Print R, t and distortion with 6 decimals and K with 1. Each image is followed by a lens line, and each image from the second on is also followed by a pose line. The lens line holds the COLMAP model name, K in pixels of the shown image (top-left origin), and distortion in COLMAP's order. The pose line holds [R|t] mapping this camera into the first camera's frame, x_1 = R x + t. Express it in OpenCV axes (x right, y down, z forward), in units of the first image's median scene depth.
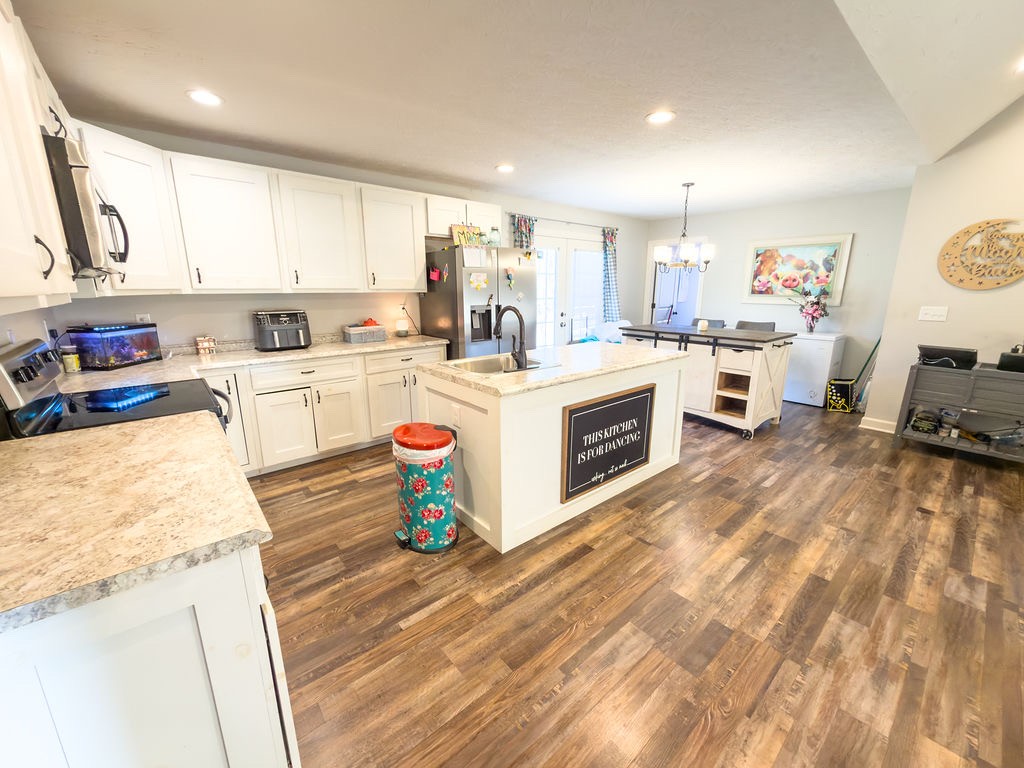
lens RADIAL K [[410.7, 0, 512.0], [0, 410.7, 384.0], [0, 0, 1]] dist [-0.001609, 0.000170]
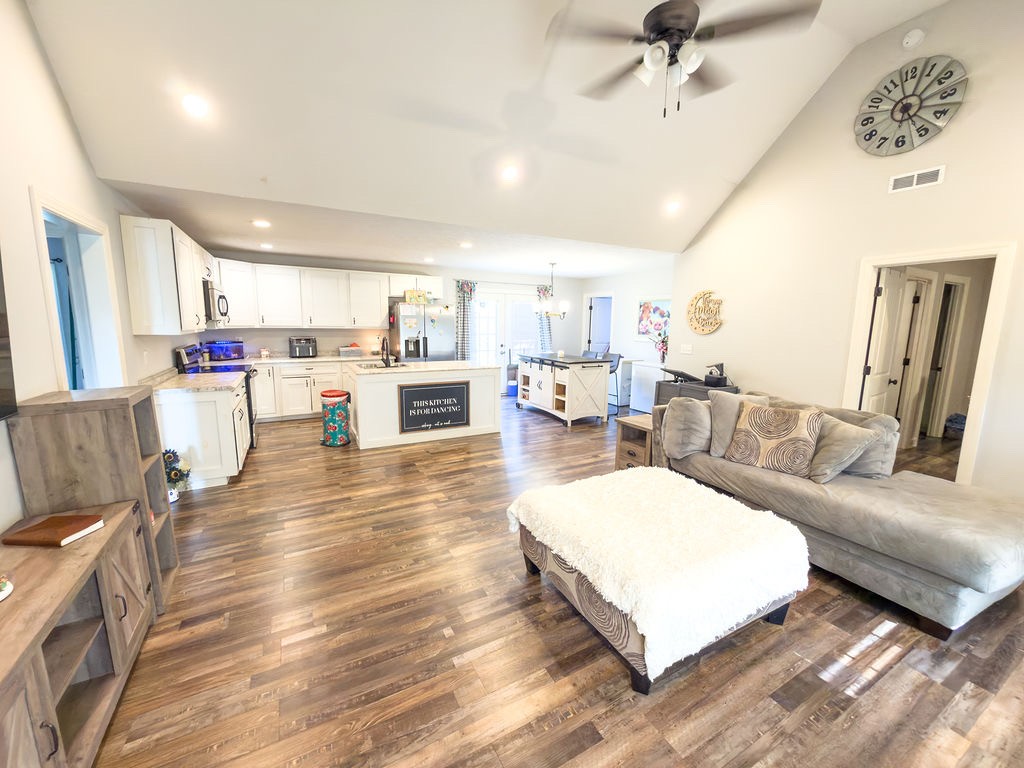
lens RADIAL K [[410.7, 0, 512.0], [0, 410.7, 384.0], [0, 0, 1]] dist [-0.001609, 0.000170]
pose [[0.978954, 0.046106, -0.198805, 0.956584], [-0.062496, 0.995073, -0.076970, 0.152464], [0.194277, 0.087775, 0.977012, -0.805295]]
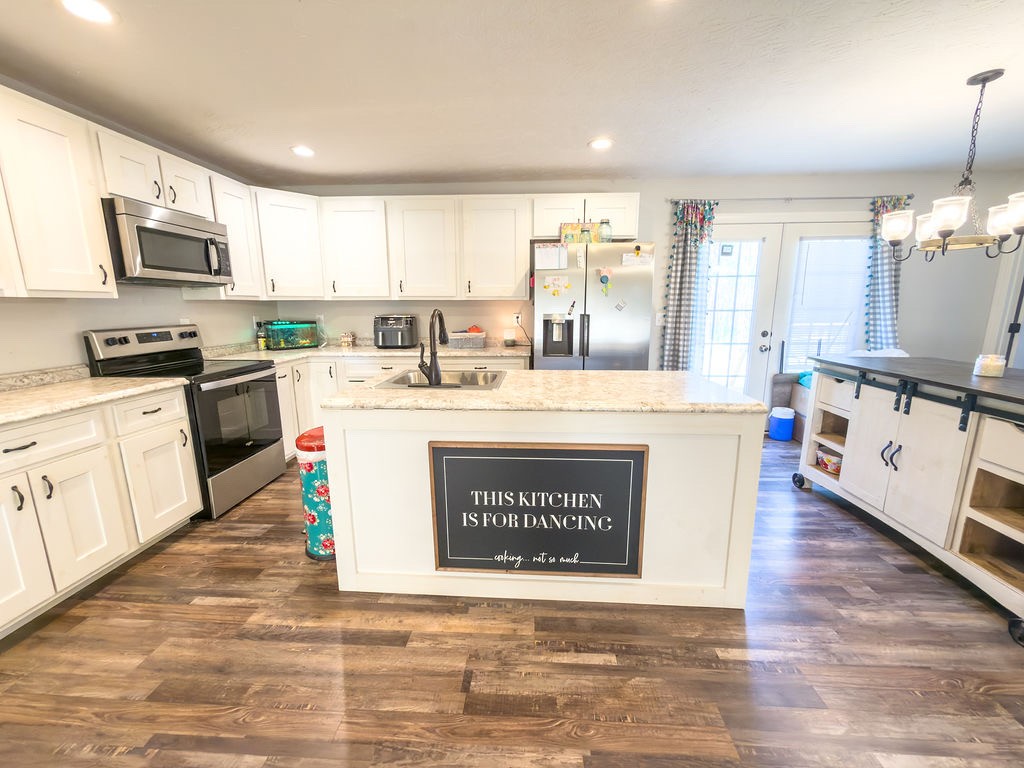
lens RADIAL K [[410.7, 0, 512.0], [0, 410.7, 384.0], [0, 0, 1]] dist [-0.001609, 0.000170]
pose [[0.723614, 0.129377, -0.677971, 0.627708], [-0.156461, 0.987451, 0.021441, -0.074830], [0.672238, 0.090561, 0.734776, 0.464138]]
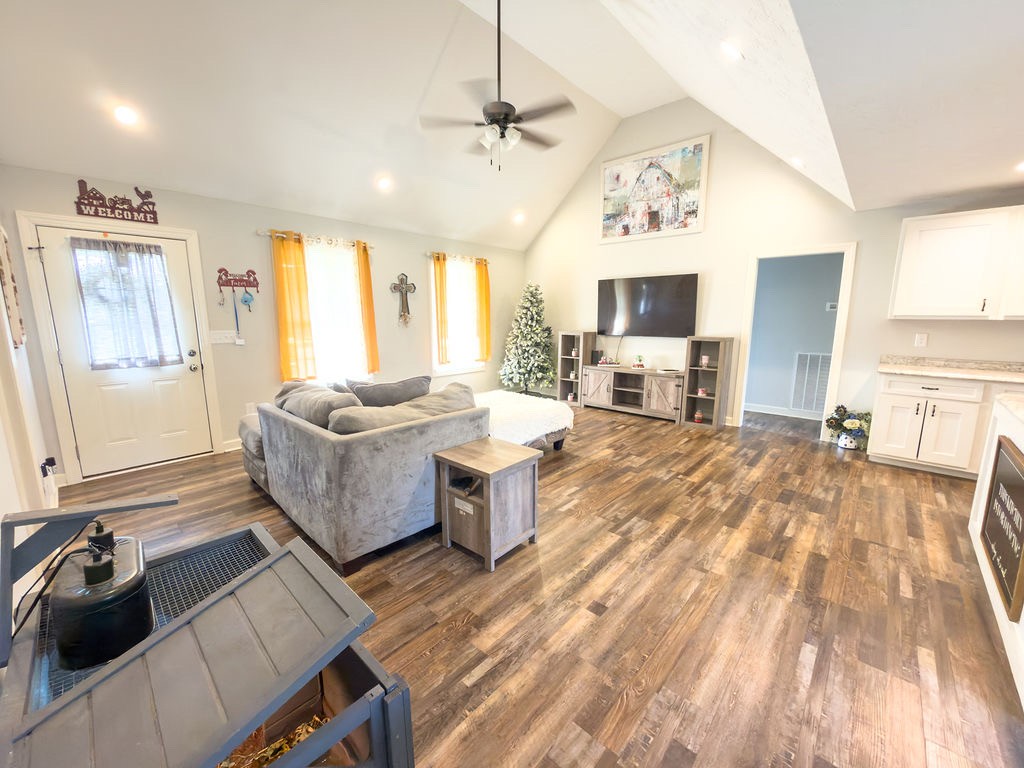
lens RADIAL K [[410.7, 0, 512.0], [0, 410.7, 384.0], [0, 0, 1]] dist [-0.001609, 0.000170]
pose [[-0.992023, 0.022981, -0.123941, 1.205546], [-0.027533, 0.919995, 0.390961, -0.348331], [0.123010, 0.391255, -0.912024, 1.456224]]
